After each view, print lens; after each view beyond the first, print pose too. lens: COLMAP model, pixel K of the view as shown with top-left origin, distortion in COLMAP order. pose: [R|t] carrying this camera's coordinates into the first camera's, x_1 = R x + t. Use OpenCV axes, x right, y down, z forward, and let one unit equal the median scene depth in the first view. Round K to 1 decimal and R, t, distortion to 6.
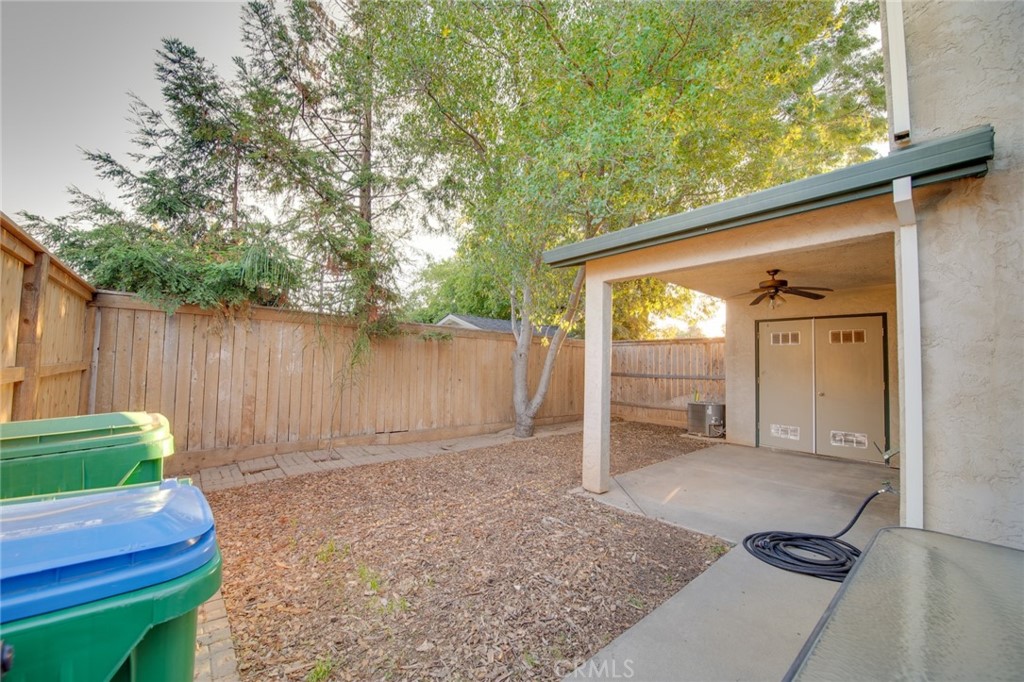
lens RADIAL K [[398.9, 0, 517.3], [0, 398.9, 343.6], [0, 0, 1]] dist [-0.003098, -0.000085]
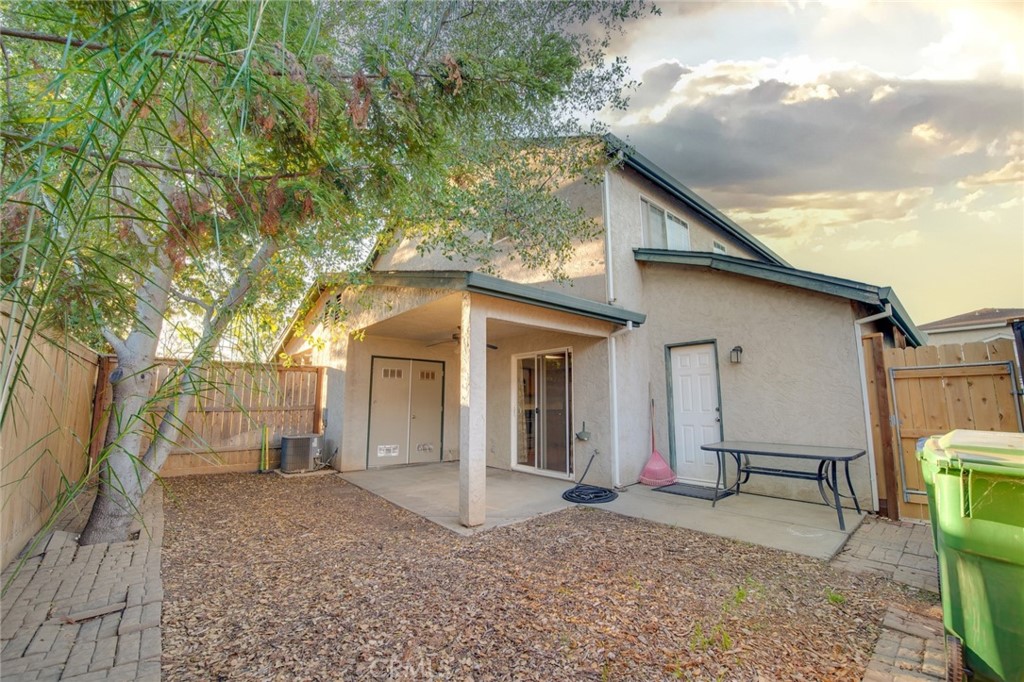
lens RADIAL K [[398.9, 0, 516.1], [0, 398.9, 346.4], [0, 0, 1]] dist [-0.003098, -0.000085]
pose [[0.008195, 0.120021, 0.992738, -0.530252], [-0.057624, 0.991178, -0.119356, 0.028360], [-0.998305, -0.056227, 0.015039, 0.575872]]
